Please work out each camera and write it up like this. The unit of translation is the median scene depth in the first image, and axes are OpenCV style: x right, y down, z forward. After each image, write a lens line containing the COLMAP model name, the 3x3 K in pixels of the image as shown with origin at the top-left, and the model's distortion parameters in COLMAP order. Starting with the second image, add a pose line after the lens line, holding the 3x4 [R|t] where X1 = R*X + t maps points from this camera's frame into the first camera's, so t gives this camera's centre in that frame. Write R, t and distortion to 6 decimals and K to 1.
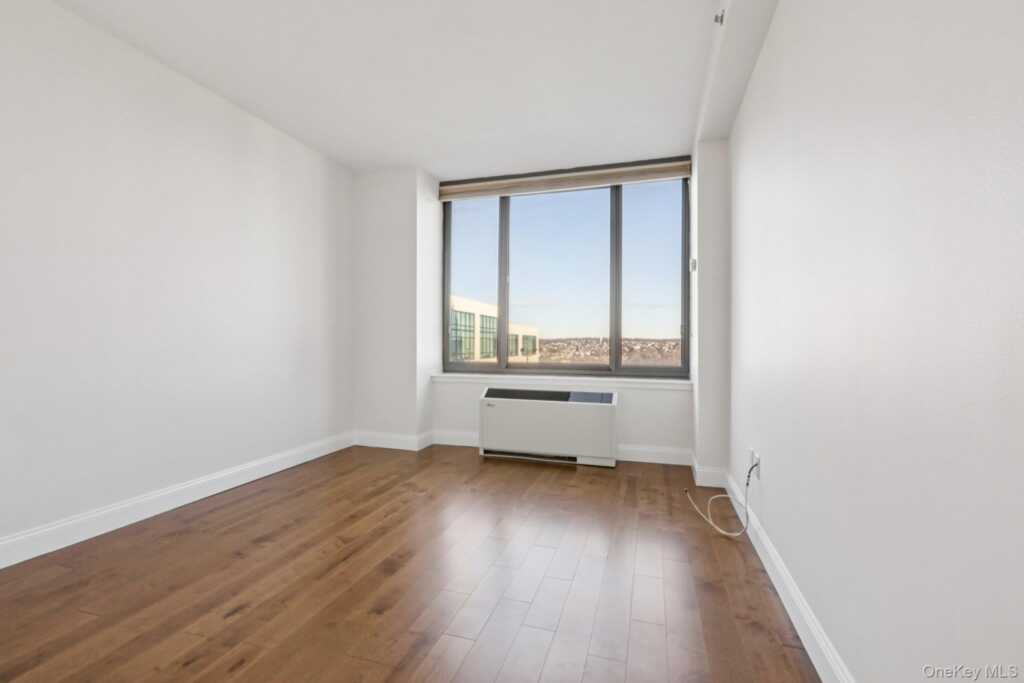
lens RADIAL K [[458.5, 0, 506.0], [0, 458.5, 337.2], [0, 0, 1]] dist [-0.003648, -0.000807]
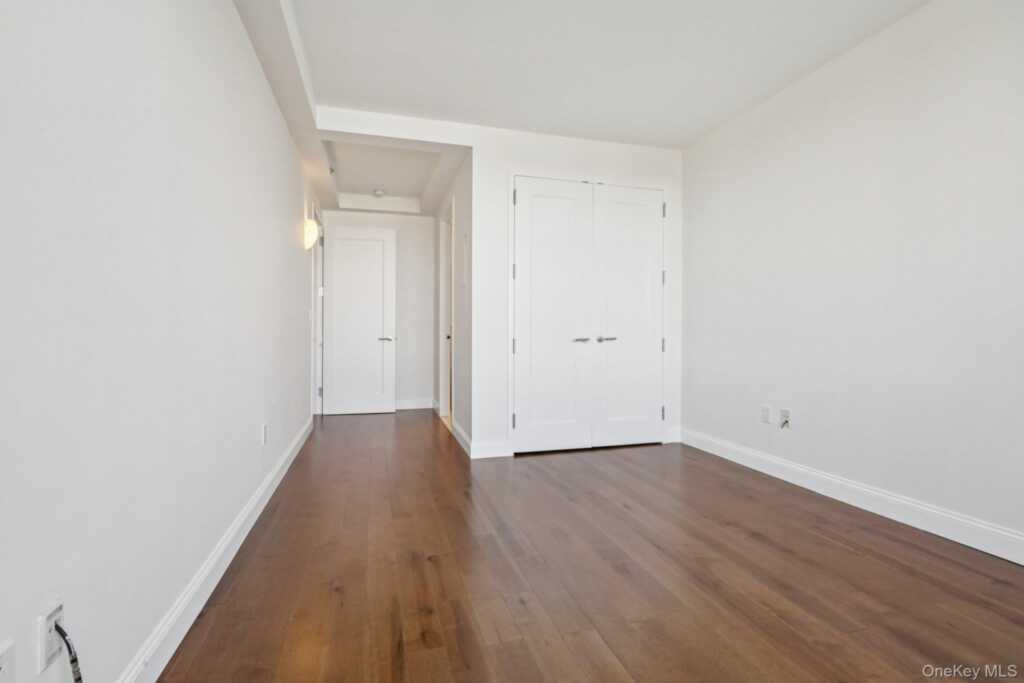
lens RADIAL K [[458.5, 0, 512.8], [0, 458.5, 337.9], [0, 0, 1]] dist [-0.003648, -0.000807]
pose [[-0.826163, 0.000956, -0.563431, 0.372520], [0.002794, 0.999993, -0.002400, 0.026214], [0.563425, -0.003557, -0.826160, 1.314931]]
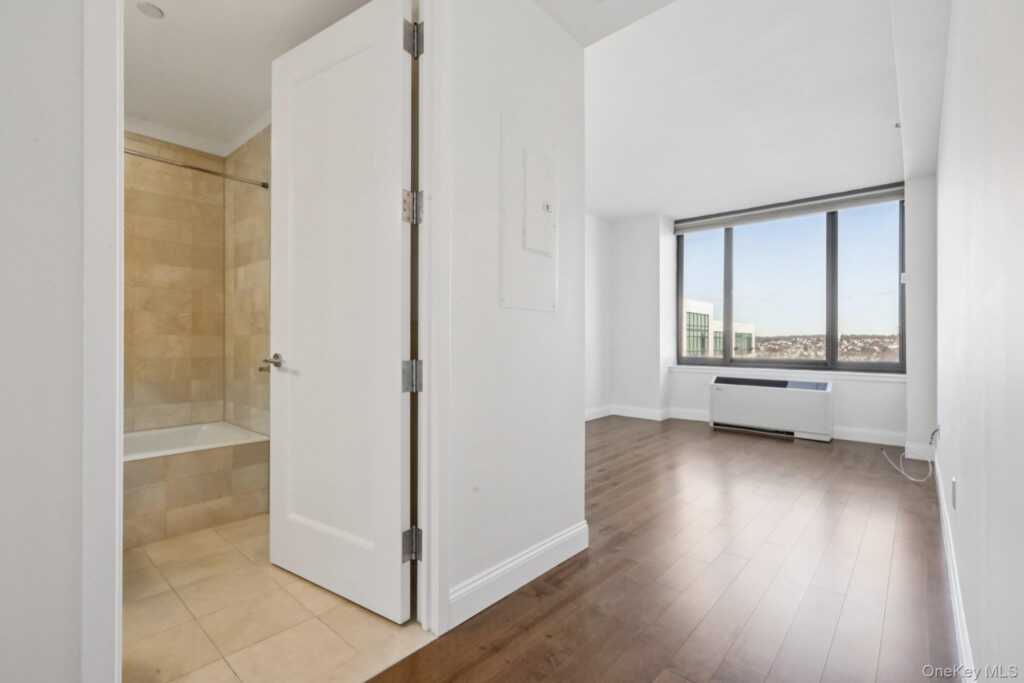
lens RADIAL K [[458.5, 0, 513.4], [0, 458.5, 338.9], [0, 0, 1]] dist [-0.003648, -0.000807]
pose [[0.915468, -0.004914, -0.402360, -0.043233], [0.007605, 0.999958, 0.005091, -0.008715], [0.402318, -0.007721, 0.915468, -0.441131]]
